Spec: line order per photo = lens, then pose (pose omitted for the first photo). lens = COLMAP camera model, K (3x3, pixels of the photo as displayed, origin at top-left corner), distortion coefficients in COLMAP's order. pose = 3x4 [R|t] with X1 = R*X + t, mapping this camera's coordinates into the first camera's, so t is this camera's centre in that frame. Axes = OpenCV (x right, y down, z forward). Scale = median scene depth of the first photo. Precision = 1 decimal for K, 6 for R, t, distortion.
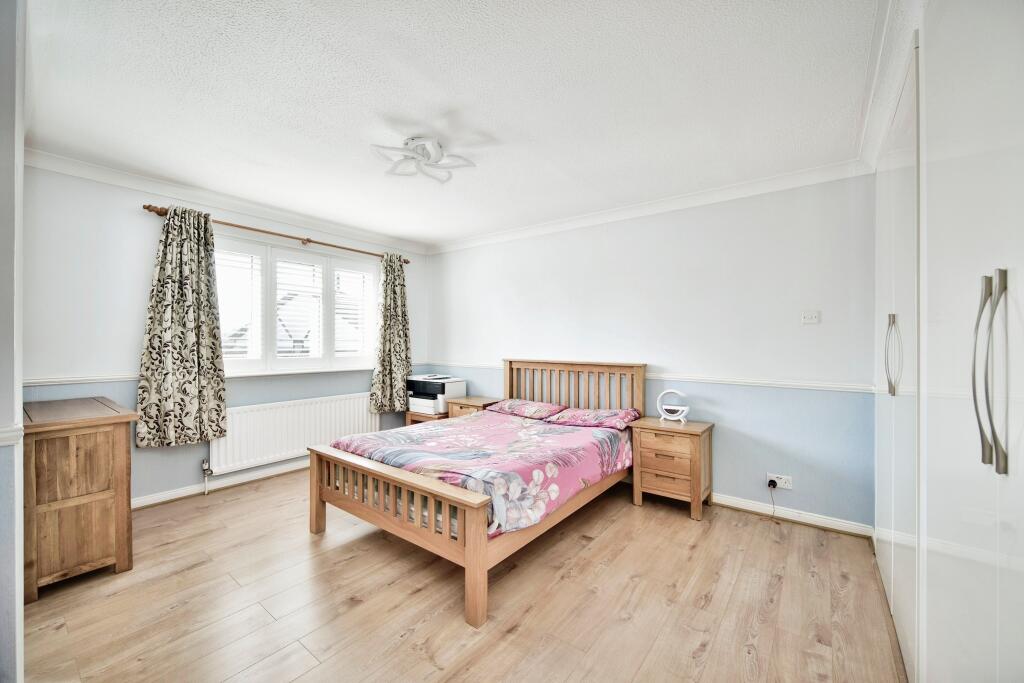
lens RADIAL K [[402.6, 0, 512.0], [0, 402.6, 341.5], [0, 0, 1]] dist [-0.000605, -0.000028]
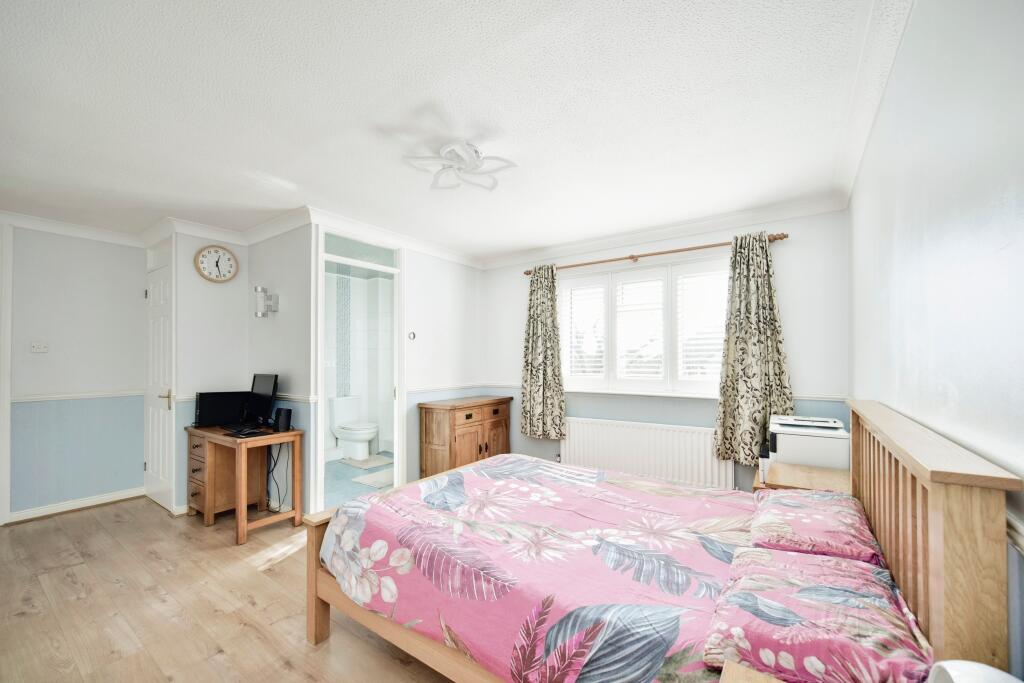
lens RADIAL K [[405.5, 0, 513.4], [0, 405.5, 358.9], [0, 0, 1]] dist [-0.001637, -0.000062]
pose [[0.045797, -0.009366, -0.998907, 0.534728], [0.003183, 0.999952, -0.009230, 0.000590], [0.998946, -0.002757, 0.045825, 0.804964]]
